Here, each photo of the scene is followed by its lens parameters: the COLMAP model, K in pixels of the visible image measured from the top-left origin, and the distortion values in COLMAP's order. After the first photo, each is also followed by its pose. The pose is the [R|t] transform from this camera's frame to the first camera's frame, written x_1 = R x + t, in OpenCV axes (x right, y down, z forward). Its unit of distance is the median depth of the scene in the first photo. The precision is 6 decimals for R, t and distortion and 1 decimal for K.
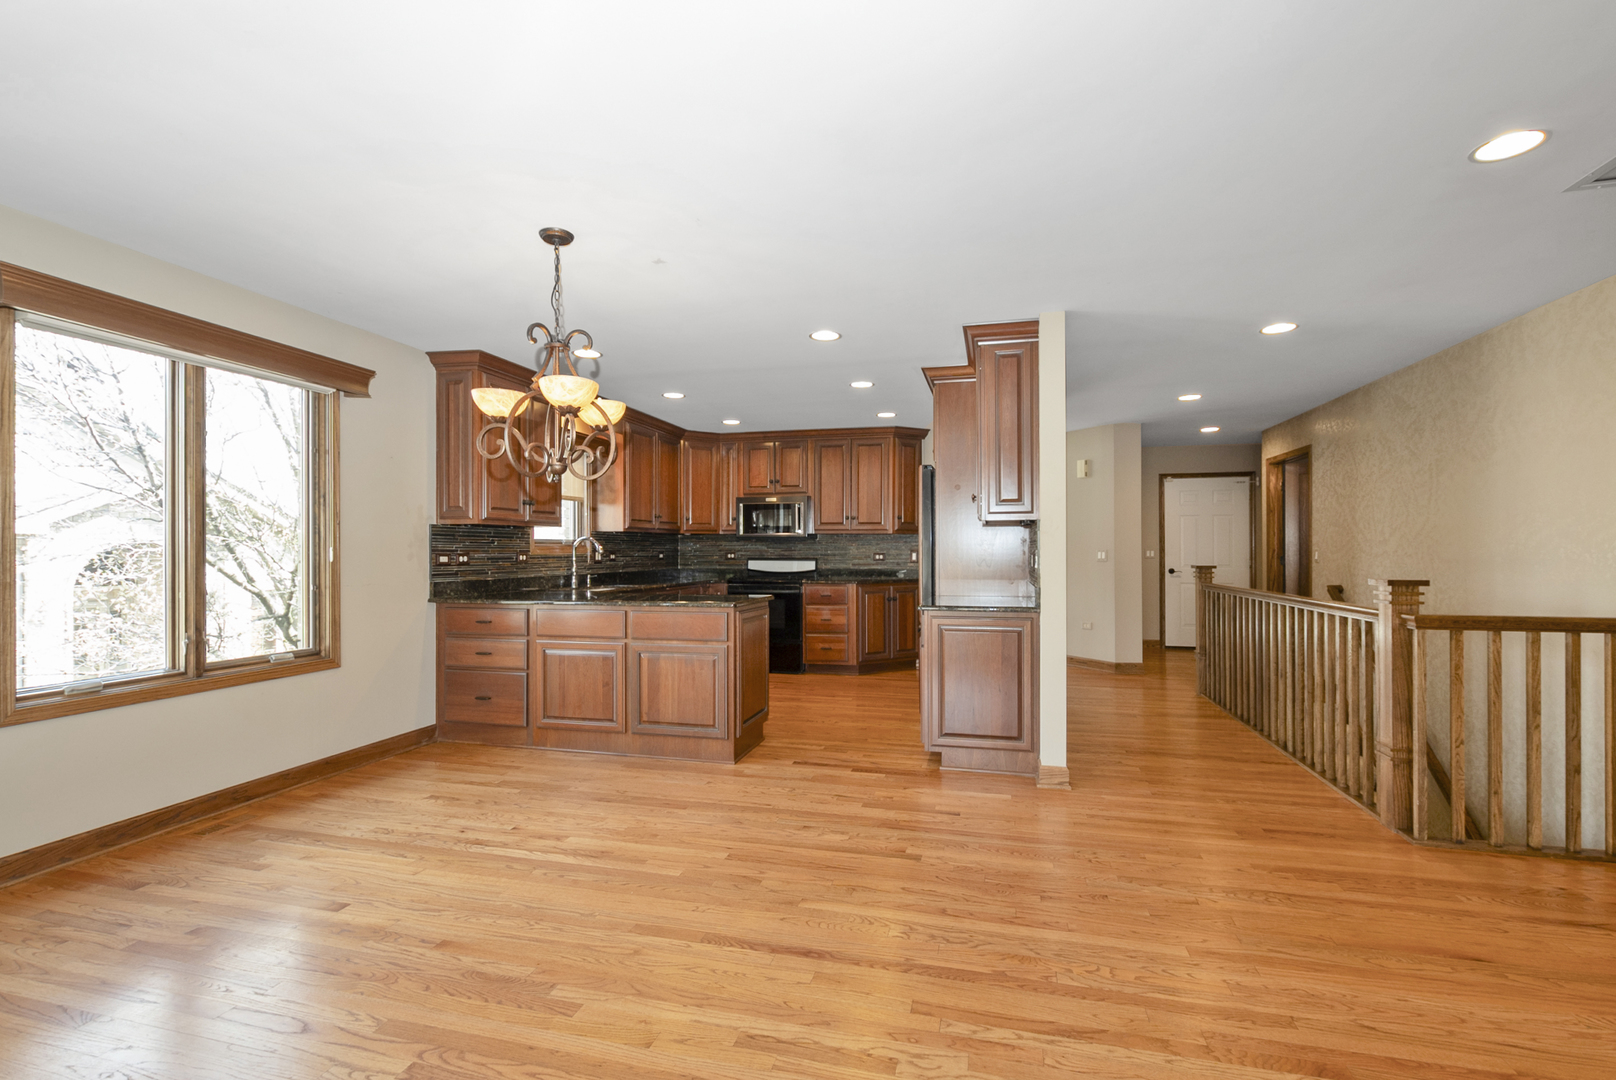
lens RADIAL K [[719.0, 0, 823.3], [0, 719.0, 547.0], [0, 0, 1]] dist [0.010189, -0.003281]
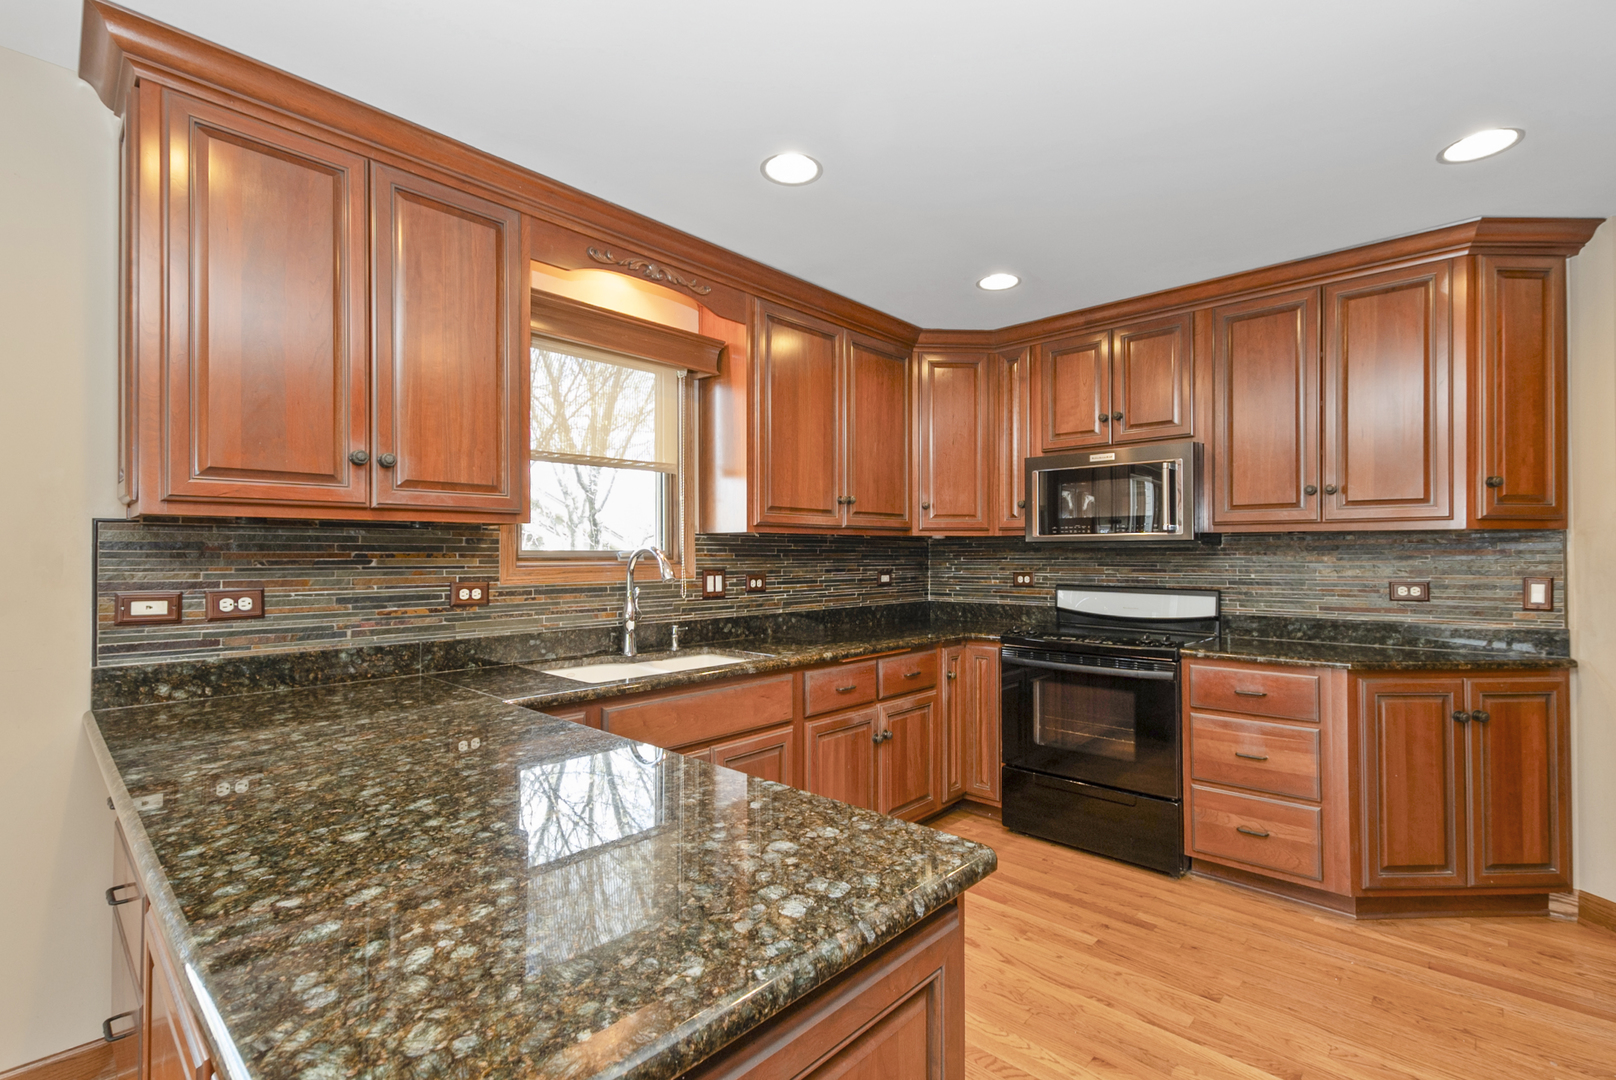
lens RADIAL K [[719.0, 0, 810.0], [0, 719.0, 545.6], [0, 0, 1]] dist [0.010189, -0.003281]
pose [[0.870303, -0.003770, -0.492502, -0.017116], [0.000584, 0.999978, -0.006622, -0.014379], [0.492516, 0.005475, 0.870286, 0.848285]]
